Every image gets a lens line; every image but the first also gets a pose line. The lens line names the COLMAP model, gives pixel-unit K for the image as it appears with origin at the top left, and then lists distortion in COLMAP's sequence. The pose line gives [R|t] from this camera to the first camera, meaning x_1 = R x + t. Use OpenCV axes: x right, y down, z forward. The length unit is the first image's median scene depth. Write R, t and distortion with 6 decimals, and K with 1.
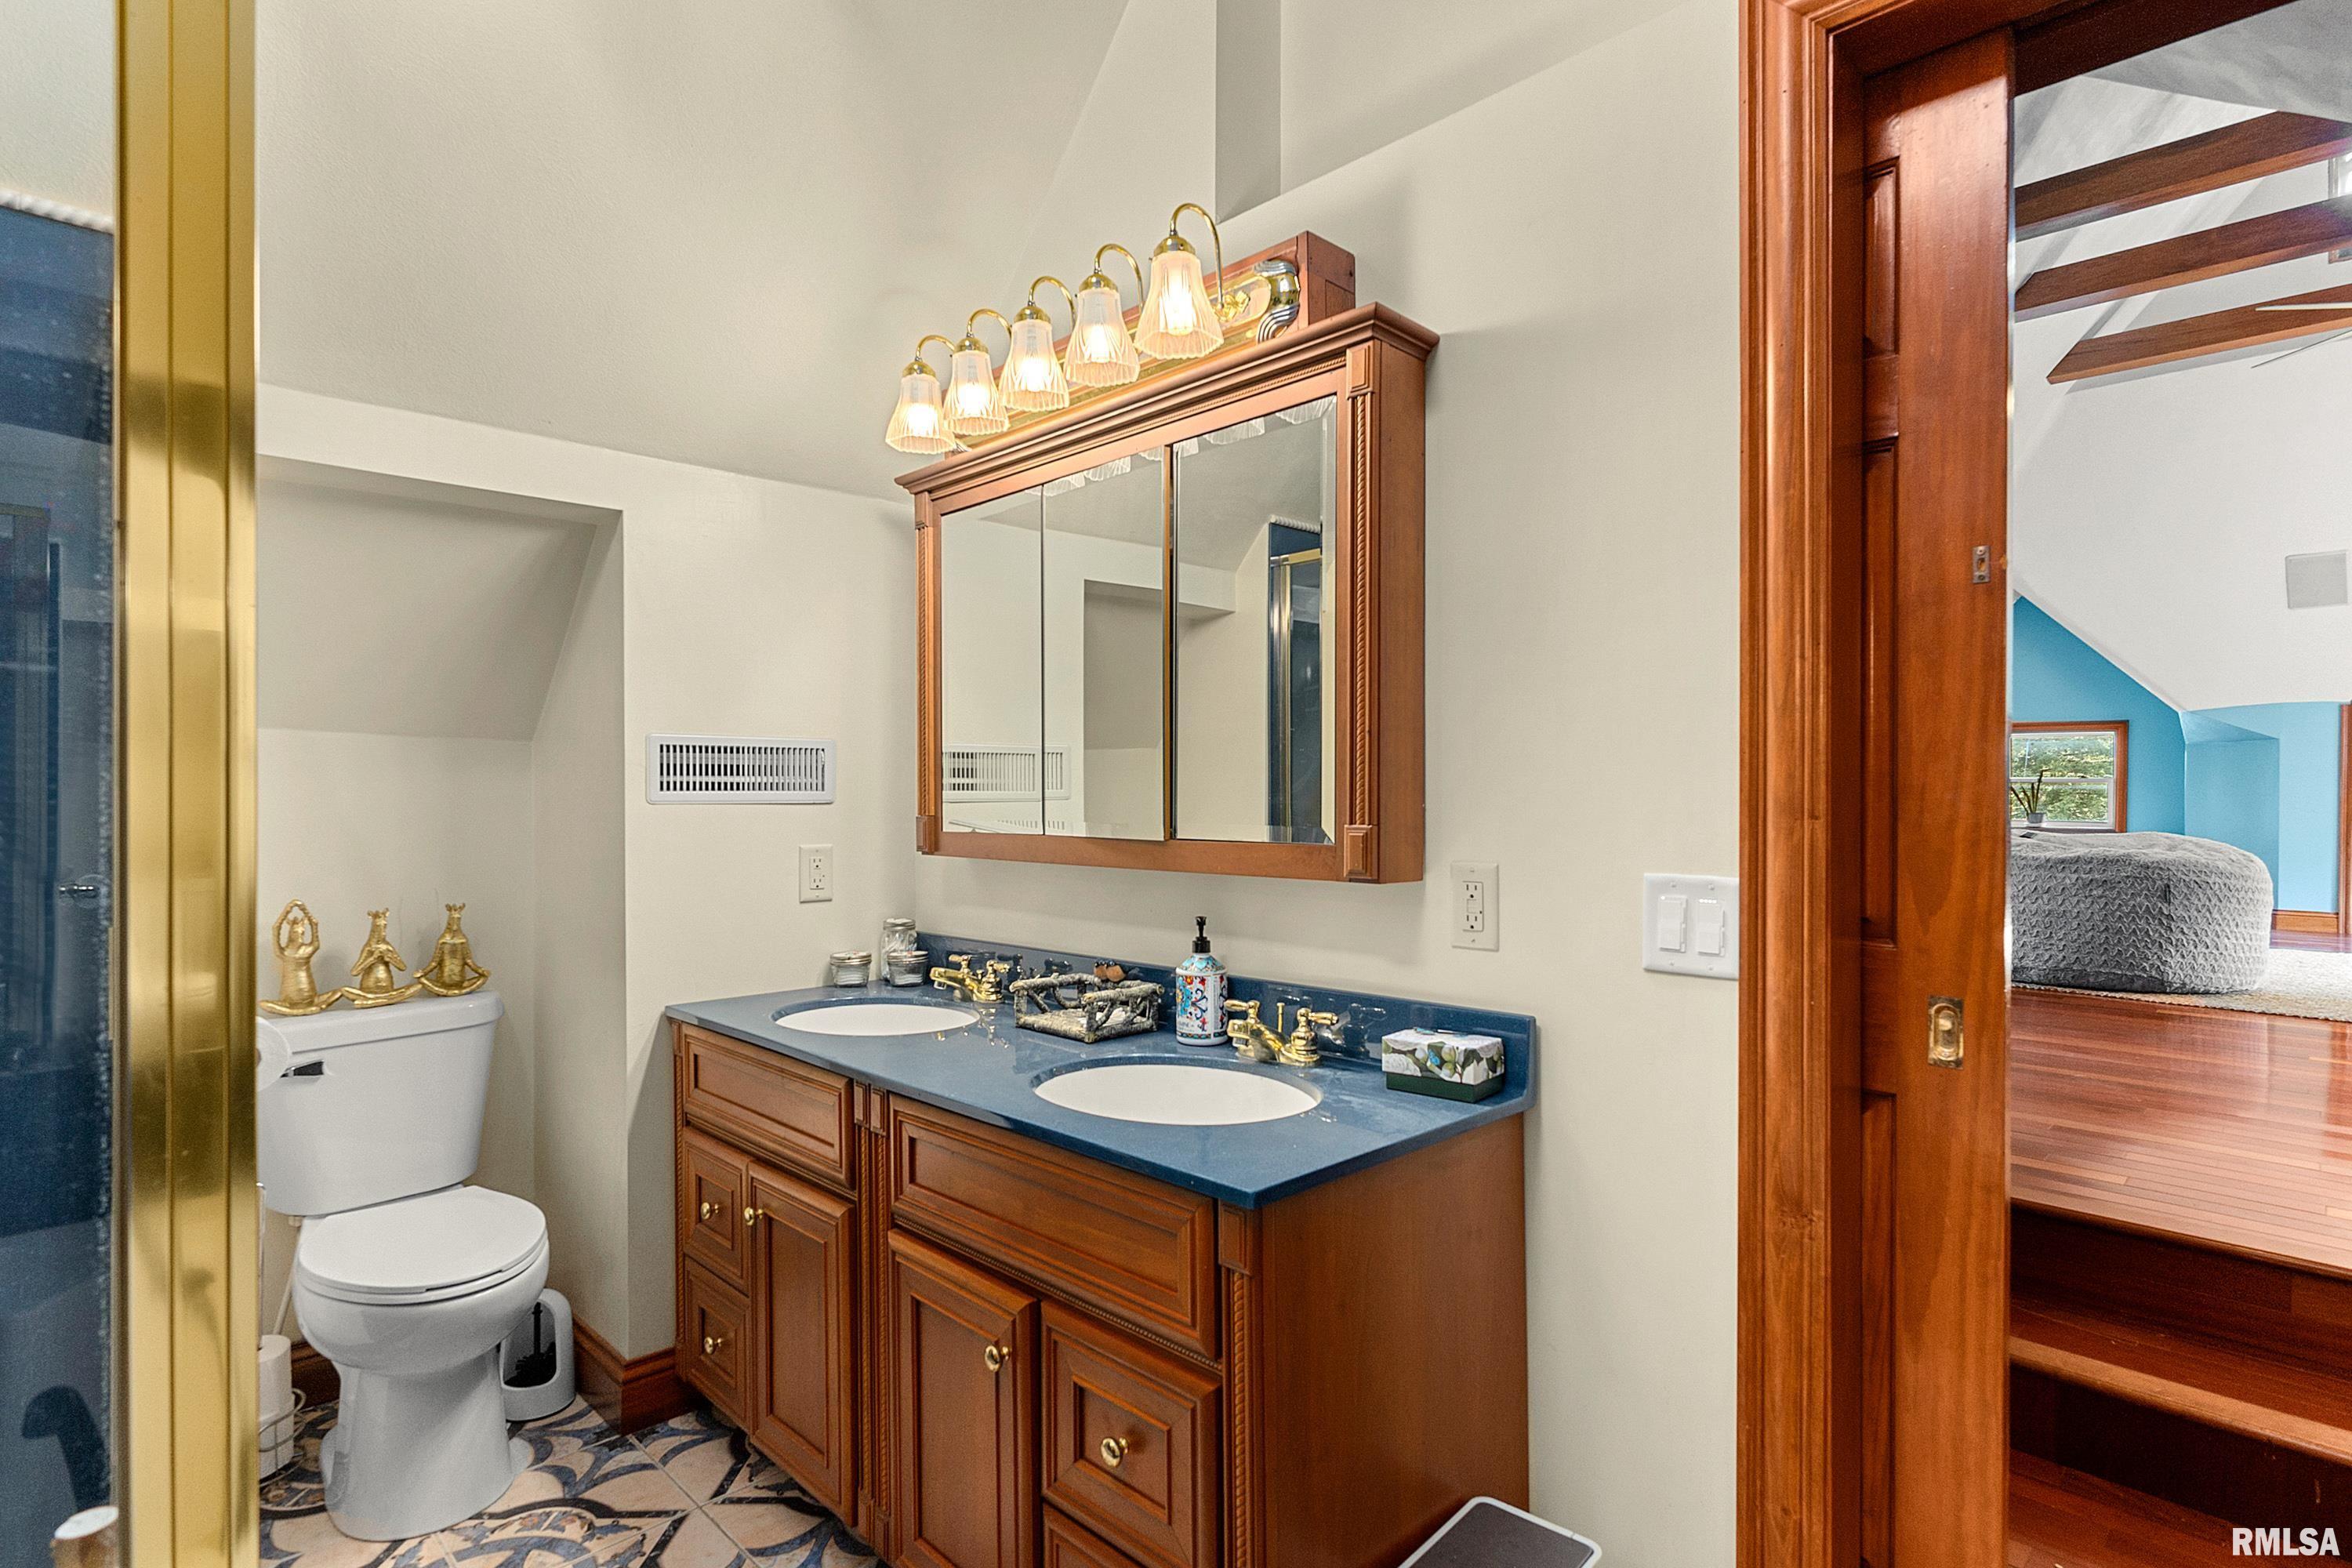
lens RADIAL K [[1178.5, 0, 1187.0], [0, 1178.5, 797.4], [0, 0, 1]] dist [-0.004161, 0.000036]
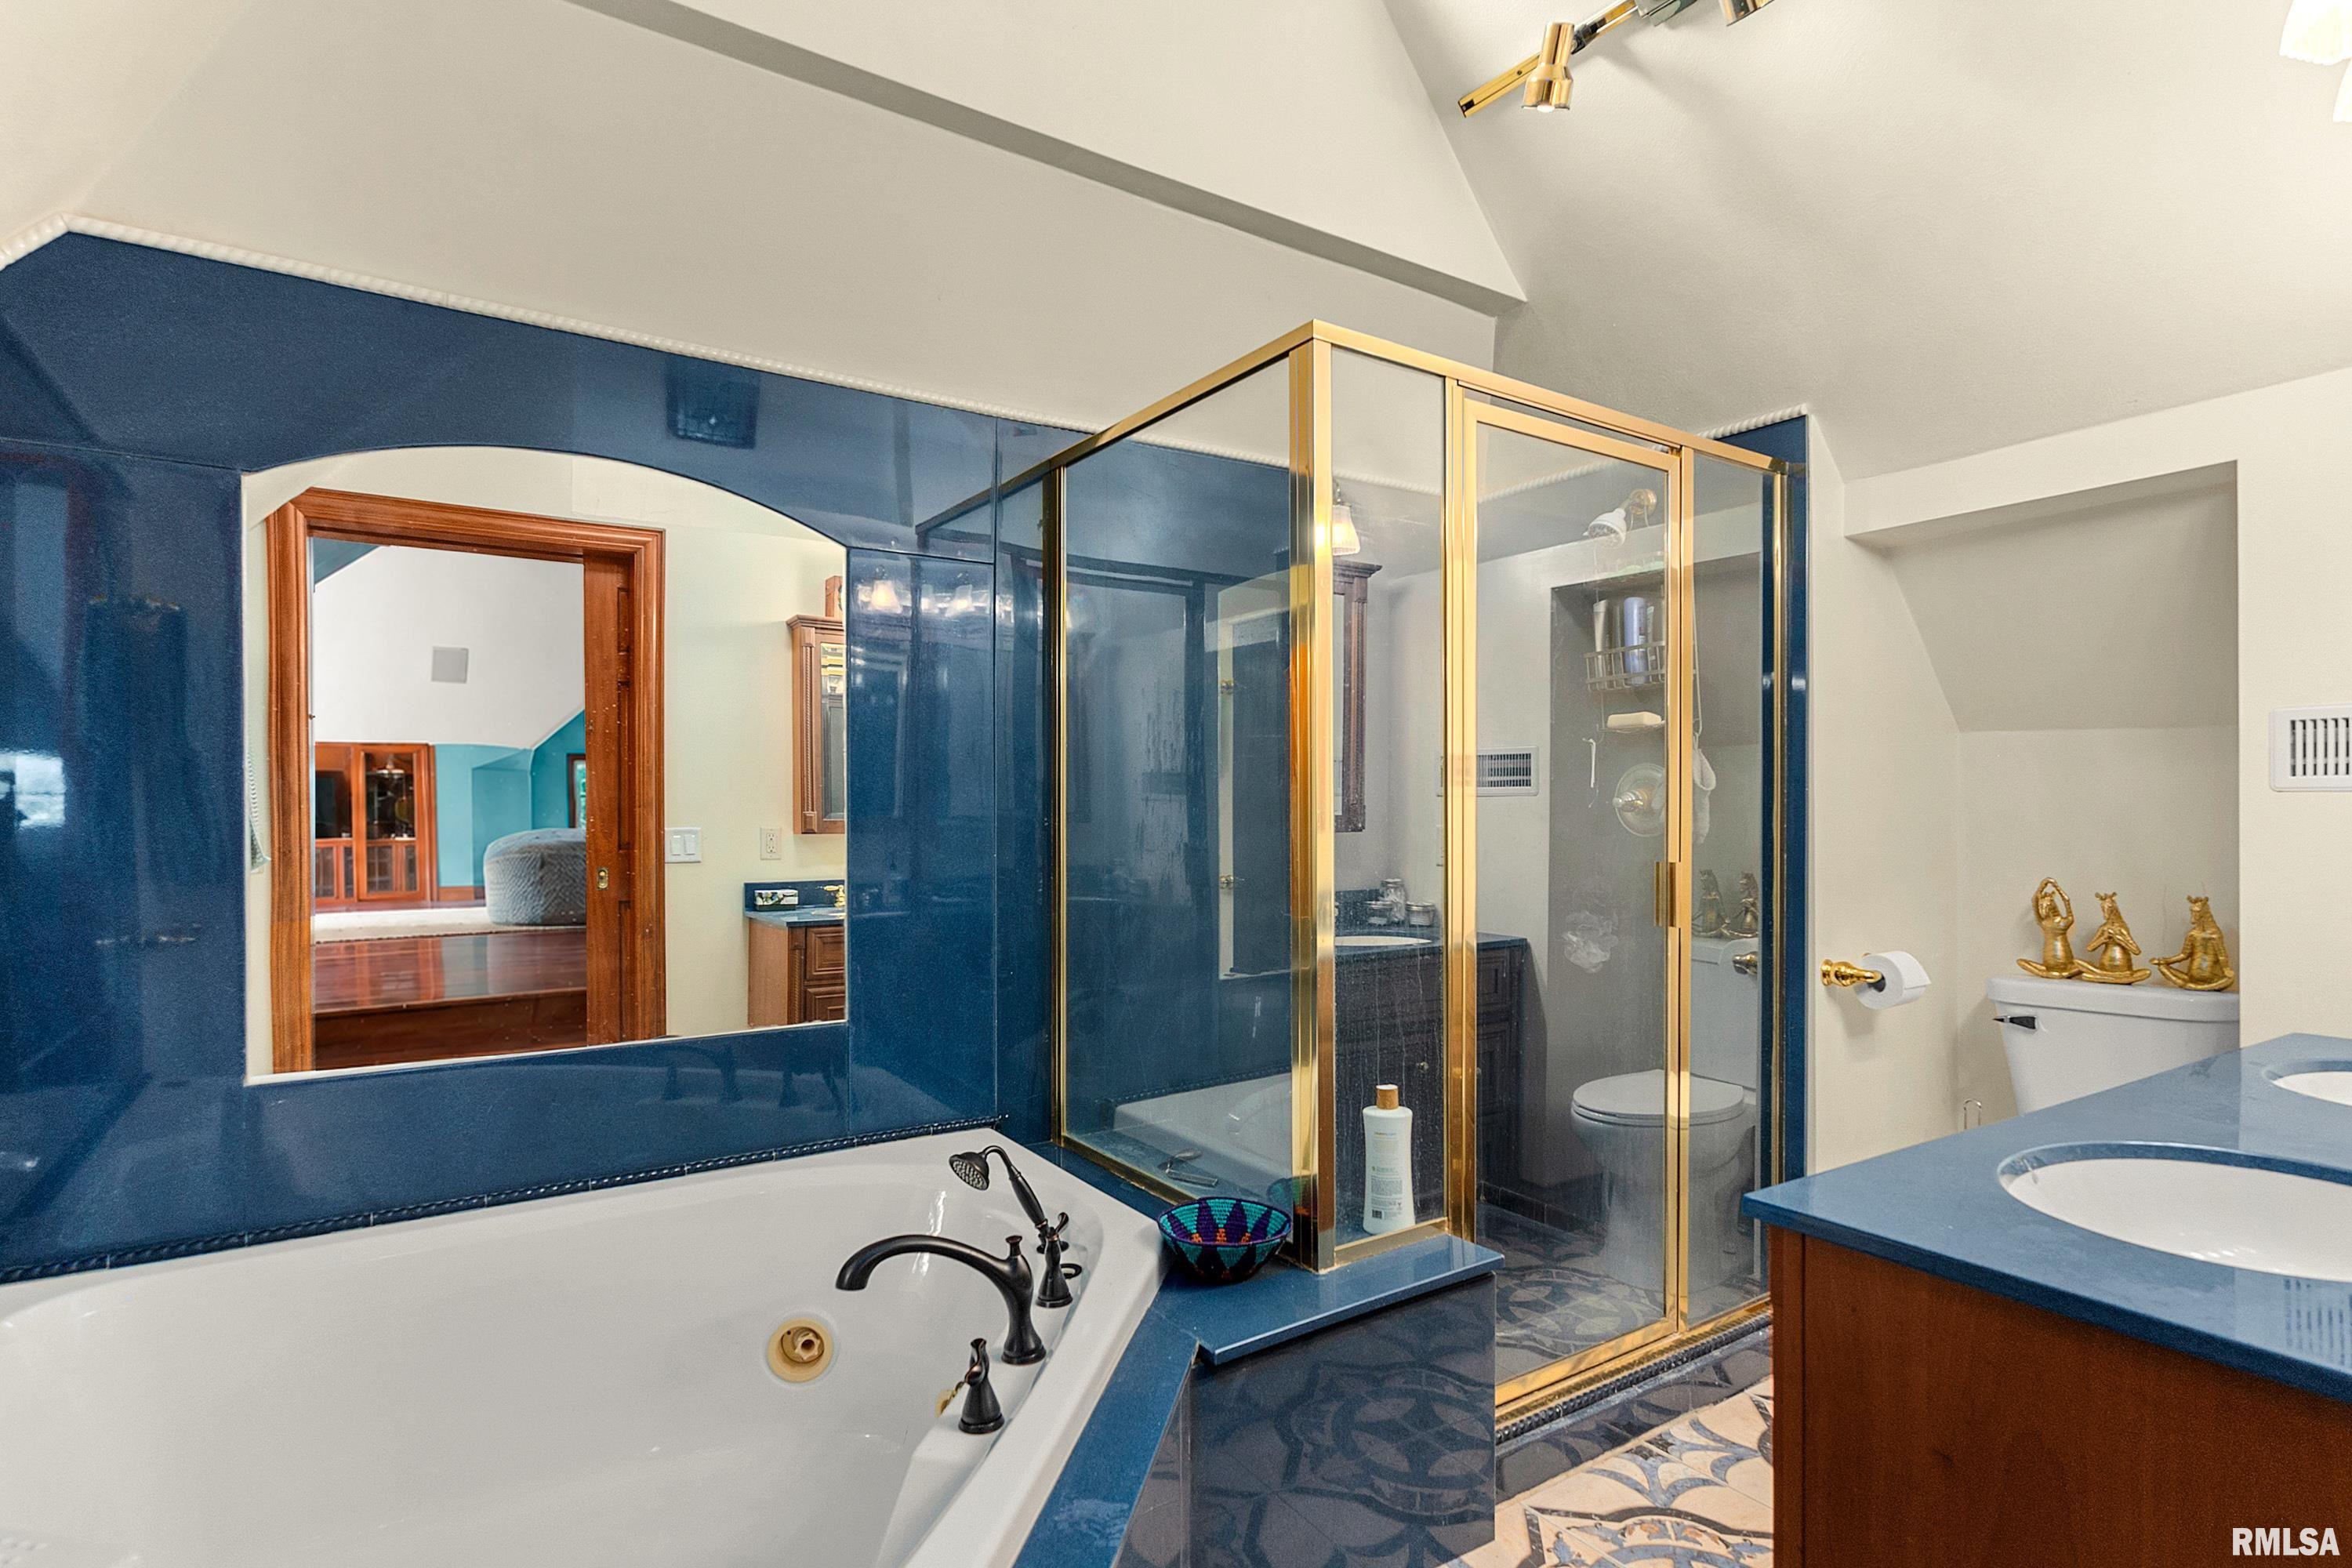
lens RADIAL K [[1178.5, 0, 1187.0], [0, 1178.5, 797.4], [0, 0, 1]] dist [-0.004161, 0.000036]
pose [[-0.181874, -0.004689, -0.983311, 0.522647], [-0.000443, 0.999989, -0.004687, 0.014447], [0.983322, -0.000417, -0.181874, 0.375029]]
